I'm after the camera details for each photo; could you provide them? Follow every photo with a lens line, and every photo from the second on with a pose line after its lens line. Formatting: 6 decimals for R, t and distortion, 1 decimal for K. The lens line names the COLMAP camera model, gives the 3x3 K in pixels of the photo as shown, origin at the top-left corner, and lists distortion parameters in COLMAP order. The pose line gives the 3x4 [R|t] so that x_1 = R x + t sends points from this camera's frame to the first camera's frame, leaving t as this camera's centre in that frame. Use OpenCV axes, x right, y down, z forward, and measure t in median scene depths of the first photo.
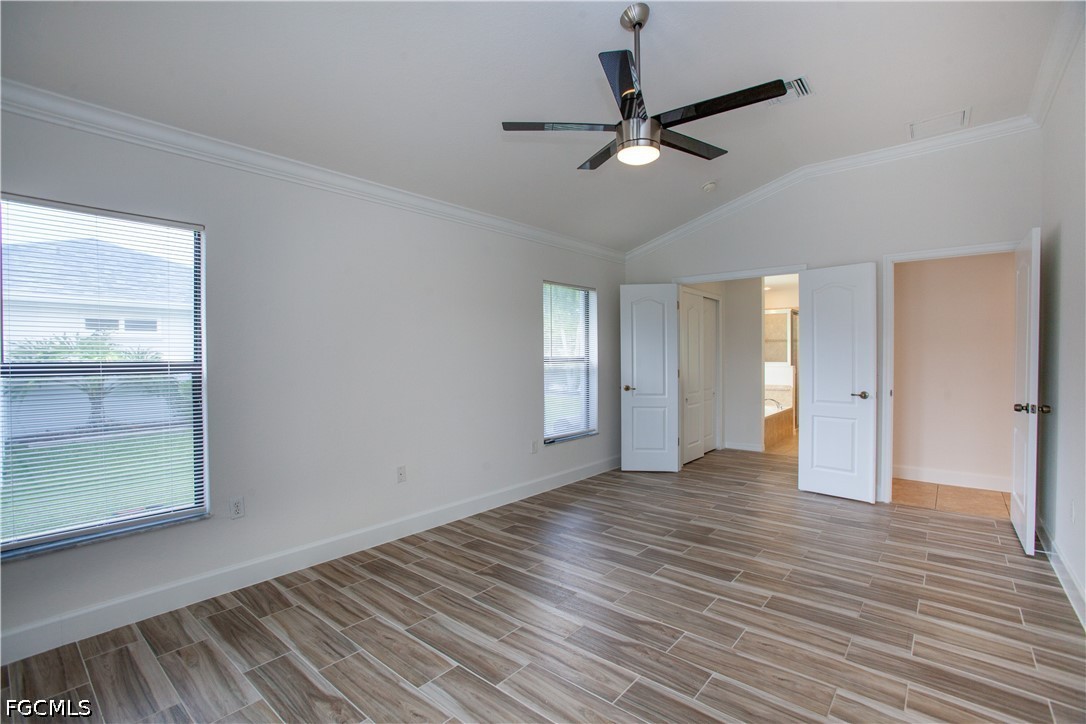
lens RADIAL K [[497.7, 0, 532.1], [0, 497.7, 351.8], [0, 0, 1]] dist [-0.062483, 0.019893]
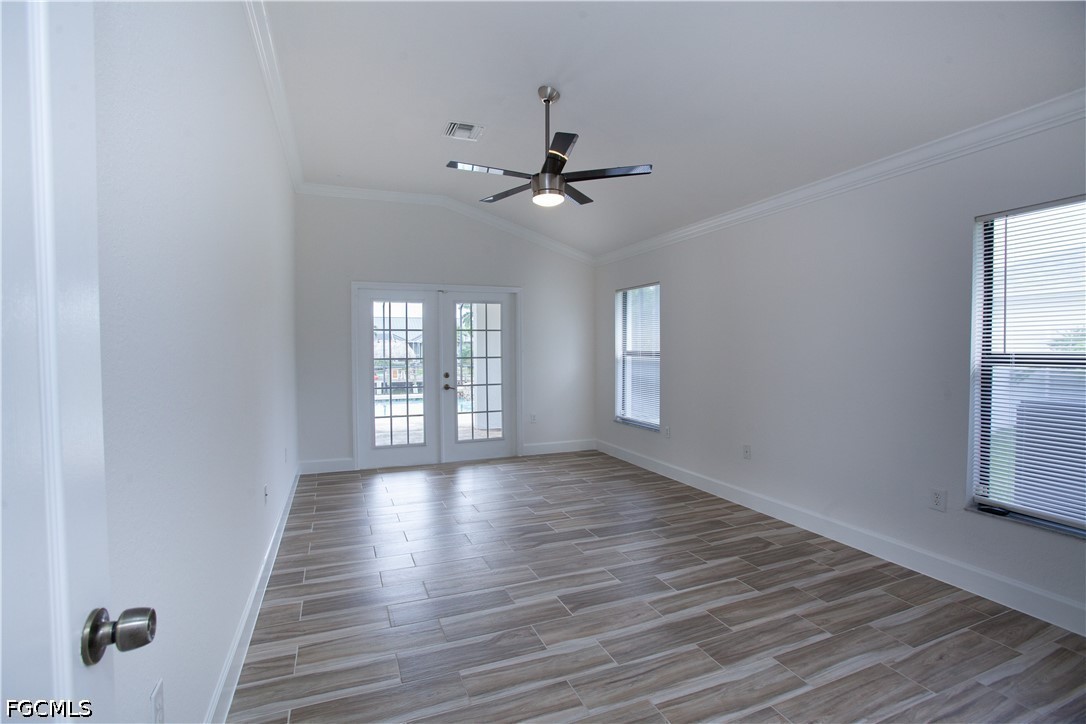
lens RADIAL K [[497.7, 0, 541.9], [0, 497.7, 364.4], [0, 0, 1]] dist [-0.062483, 0.019893]
pose [[-0.444506, 0.034182, -0.895124, 1.048500], [0.011629, 0.999408, 0.032389, 0.000573], [0.895701, 0.003987, -0.444640, 1.170710]]
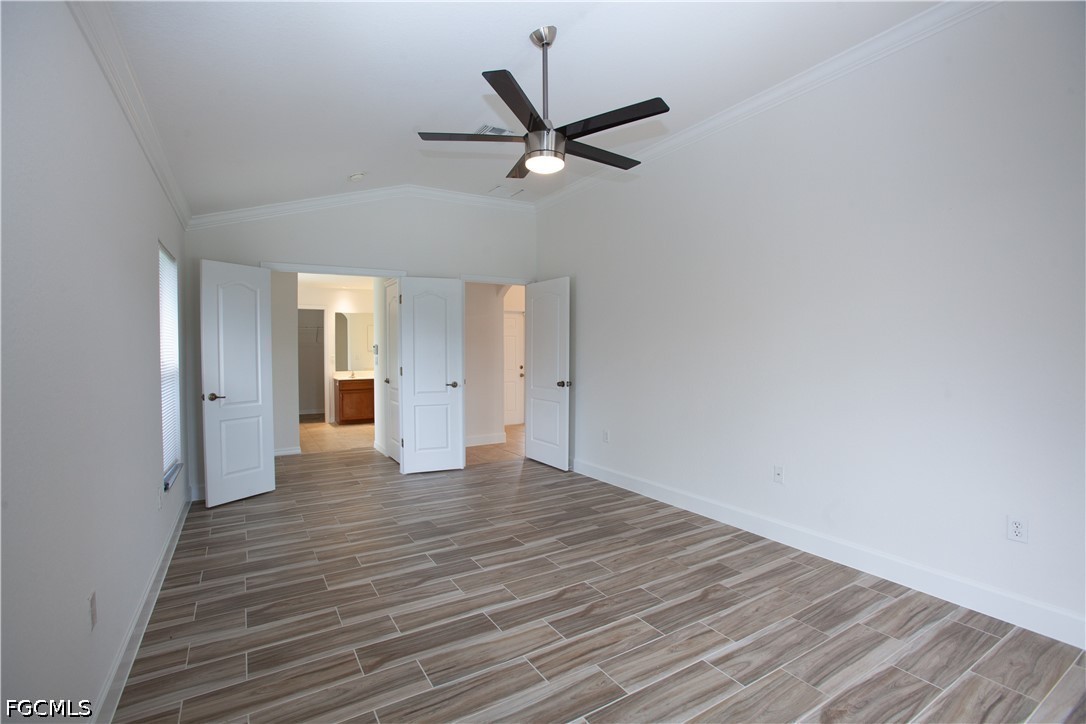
lens RADIAL K [[497.7, 0, 542.1], [0, 497.7, 352.3], [0, 0, 1]] dist [-0.062483, 0.019893]
pose [[0.299576, 0.002774, 0.954069, -0.606289], [-0.004793, 0.999988, -0.001403, 0.008082], [-0.954061, -0.004153, 0.299585, 0.510661]]
